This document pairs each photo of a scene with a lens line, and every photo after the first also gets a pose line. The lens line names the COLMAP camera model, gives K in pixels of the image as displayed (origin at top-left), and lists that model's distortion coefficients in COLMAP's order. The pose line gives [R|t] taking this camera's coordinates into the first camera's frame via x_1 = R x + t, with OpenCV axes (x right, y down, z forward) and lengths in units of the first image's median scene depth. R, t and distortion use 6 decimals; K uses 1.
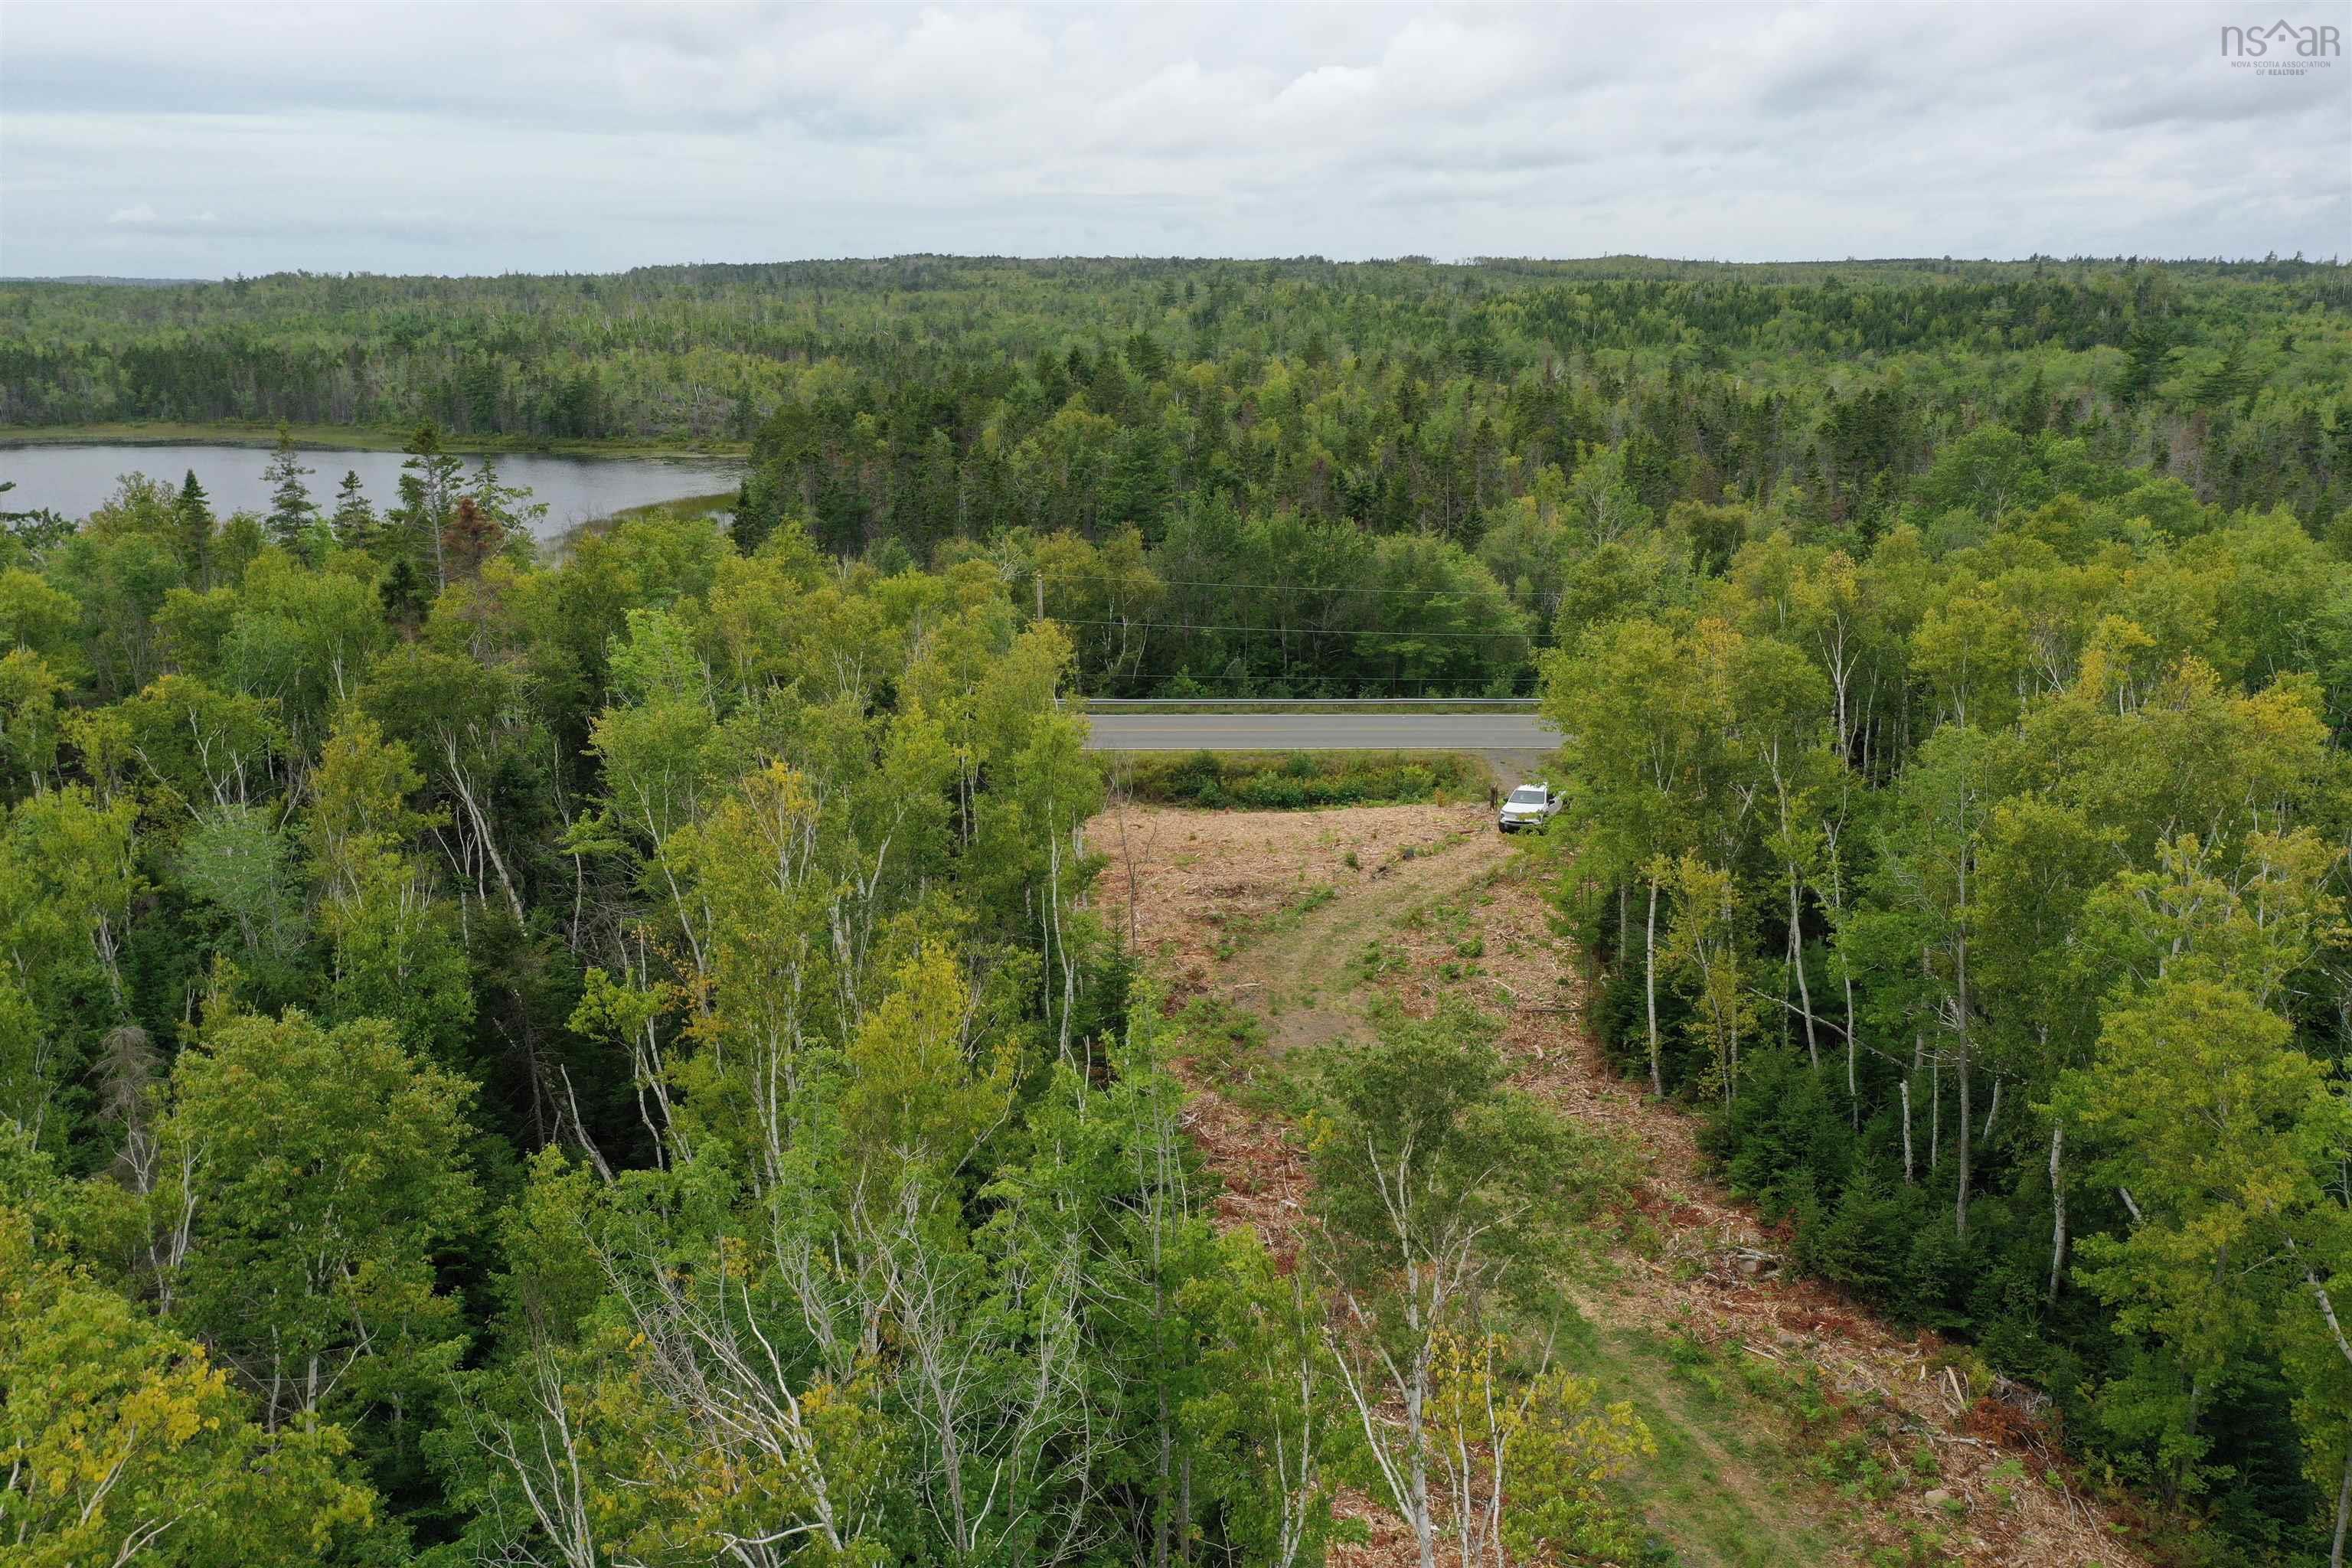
lens RADIAL K [[1874.1, 0, 1178.6], [0, 1874.1, 752.3], [0, 0, 1]] dist [0.000904, -0.001437]
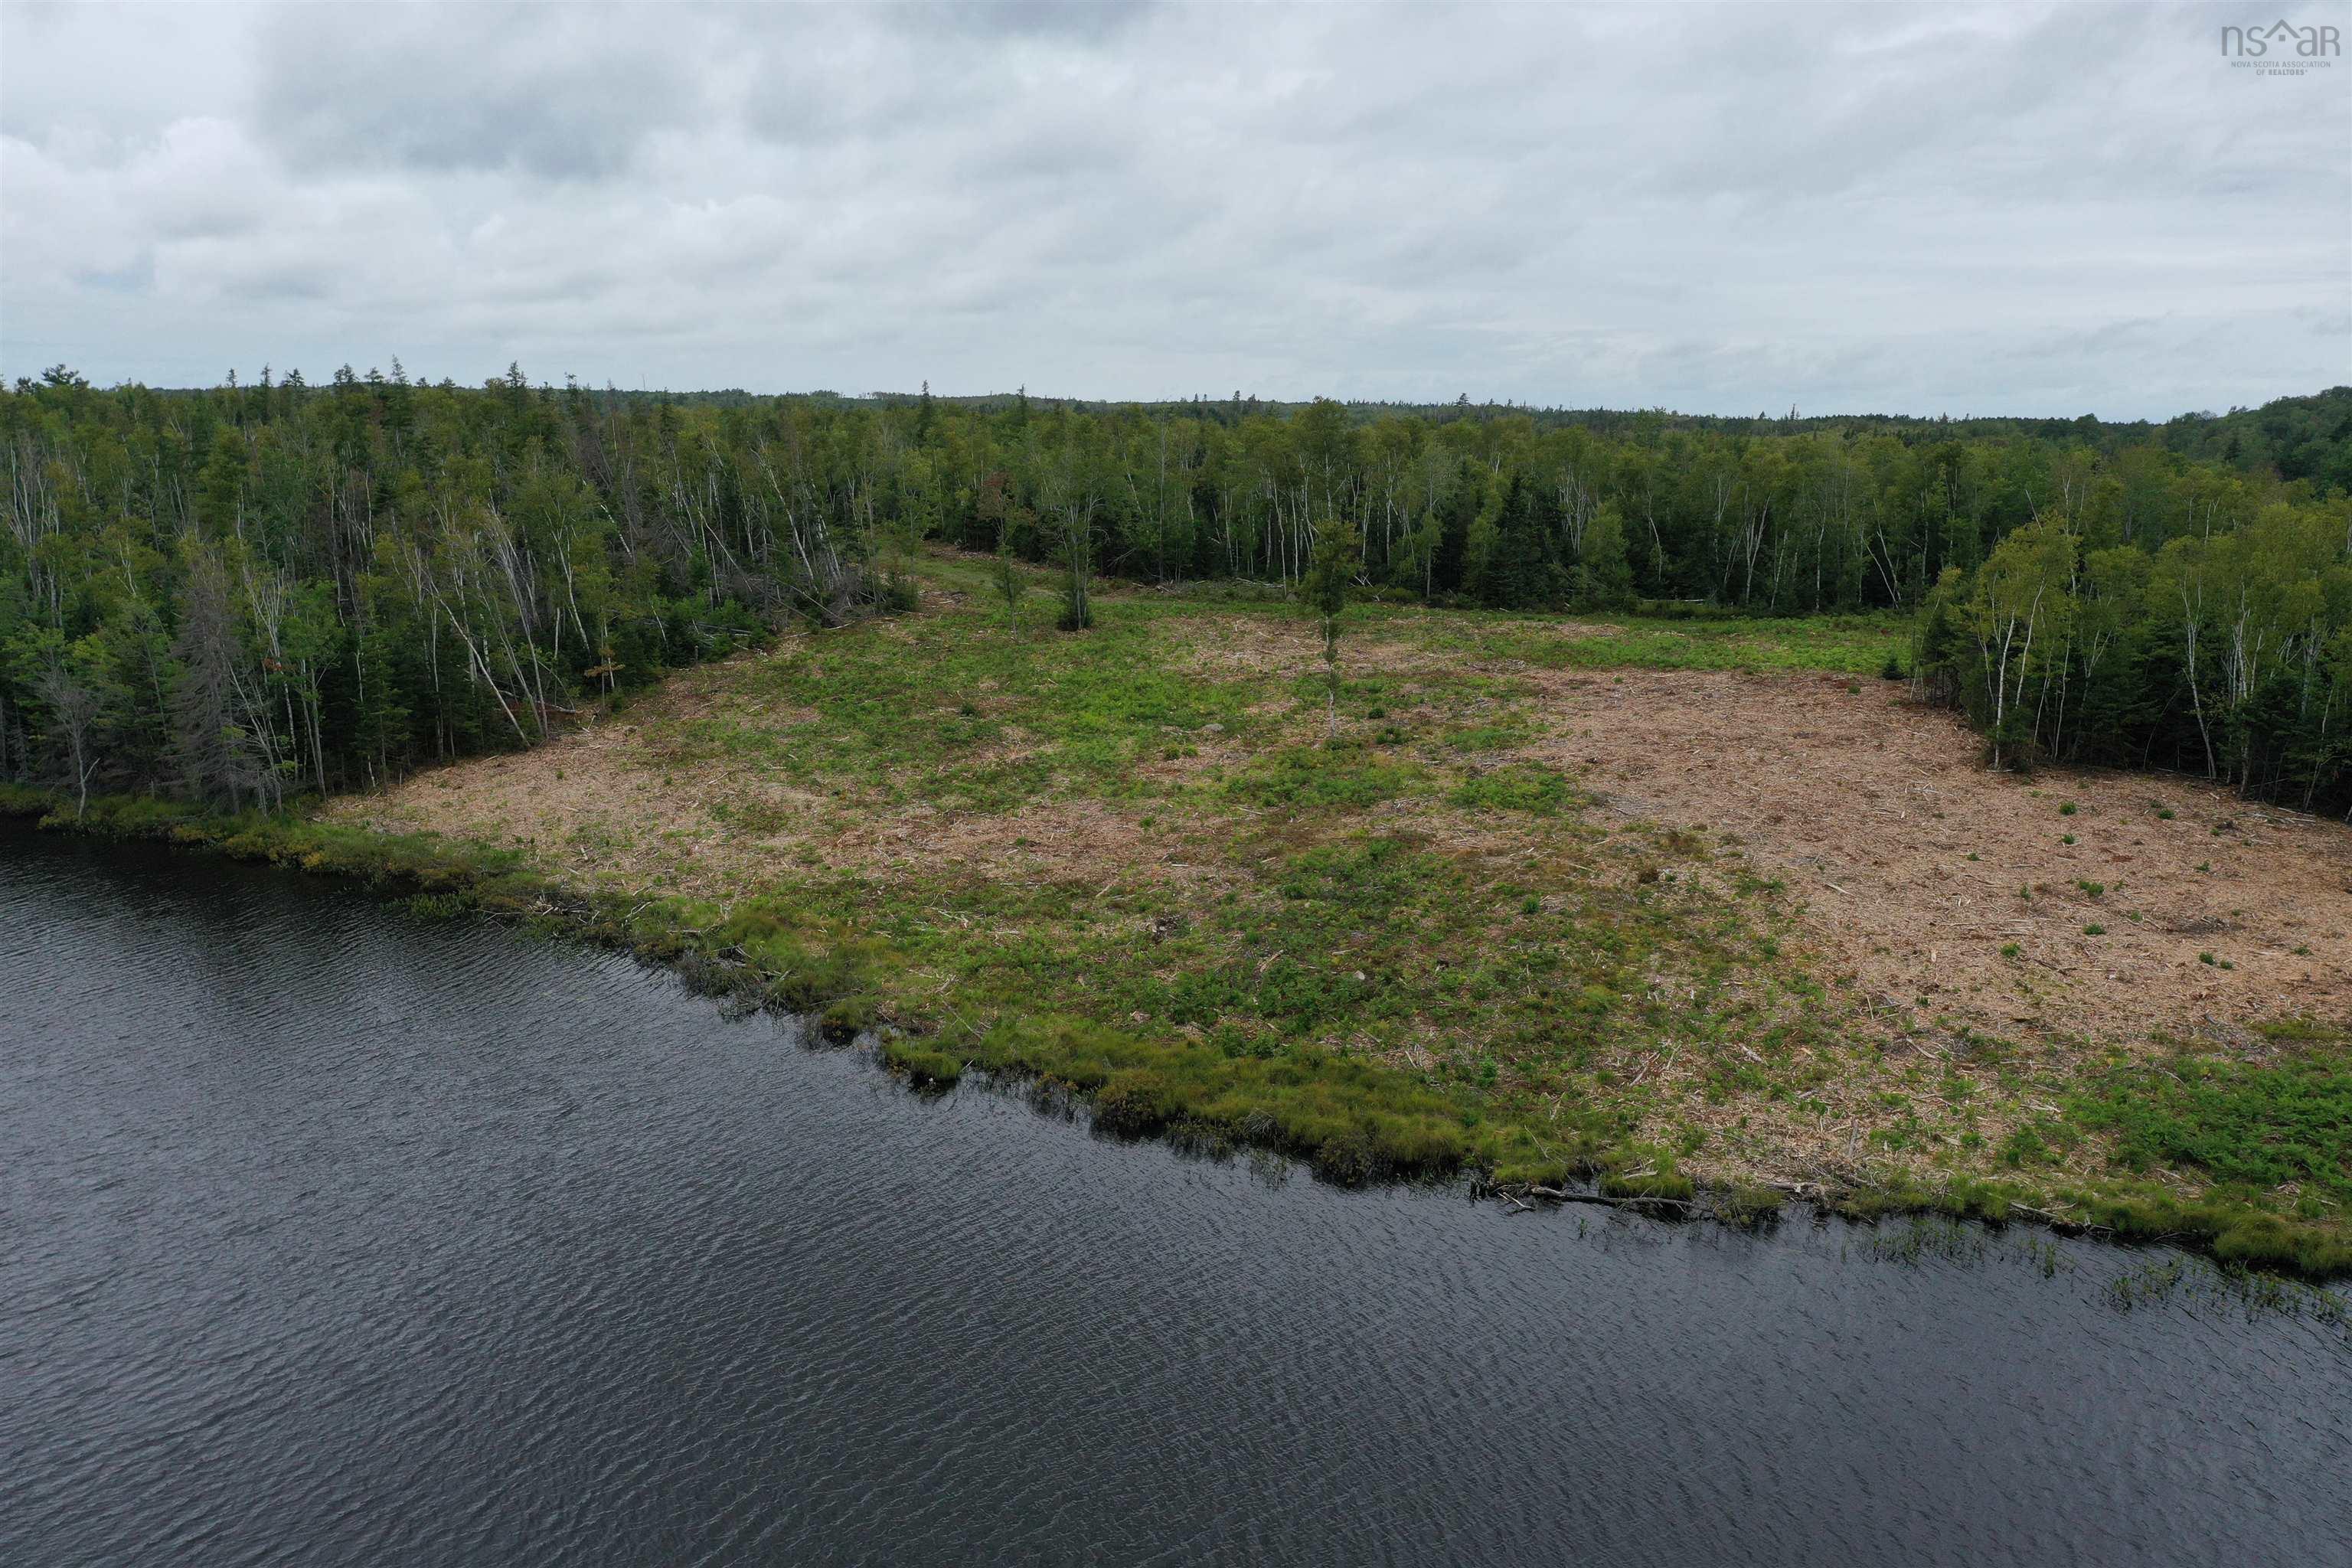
lens RADIAL K [[1874.1, 0, 1178.6], [0, 1874.1, 752.3], [0, 0, 1]] dist [0.000904, -0.001437]
pose [[0.961118, -0.035763, 0.273812, 0.010179], [0.055713, 0.996301, -0.065433, 0.051755], [-0.270459, 0.078143, 0.959555, -0.175635]]
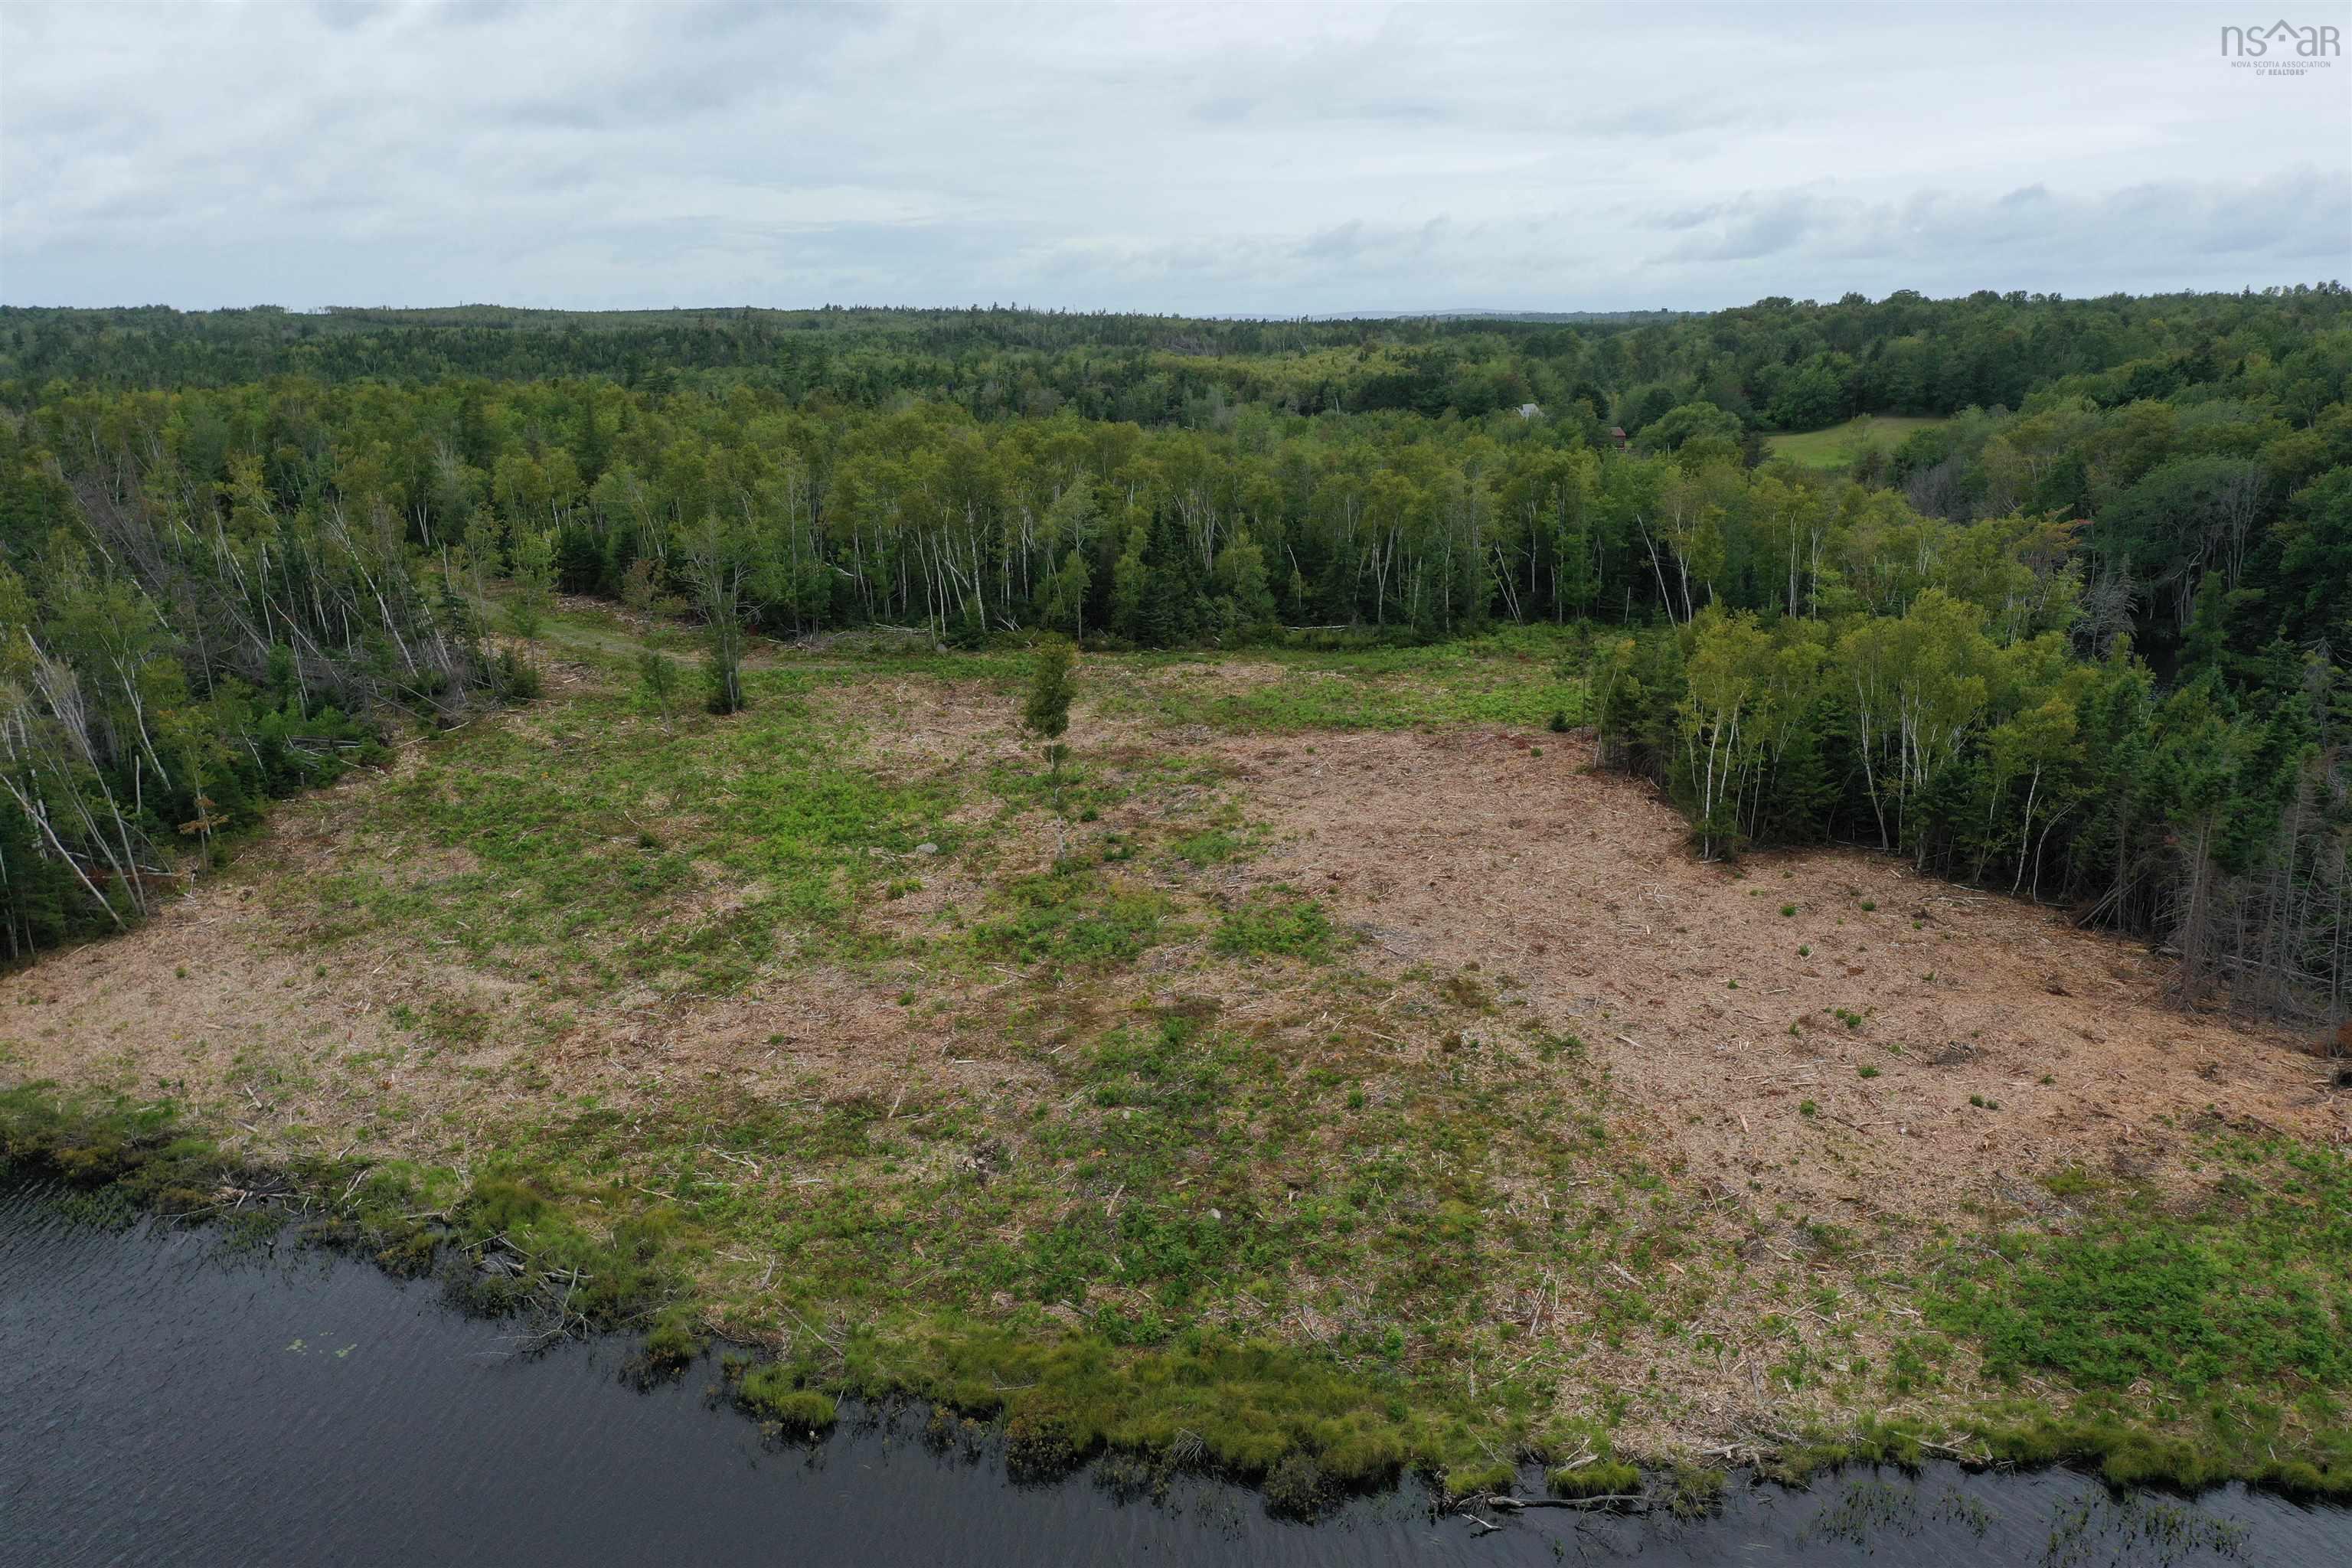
lens RADIAL K [[1874.1, 0, 1178.6], [0, 1874.1, 752.3], [0, 0, 1]] dist [0.000904, -0.001437]
pose [[0.856654, -0.119461, 0.501869, 0.005163], [0.131017, 0.991304, 0.012327, 0.043101], [-0.498978, 0.055193, 0.864856, -0.171088]]
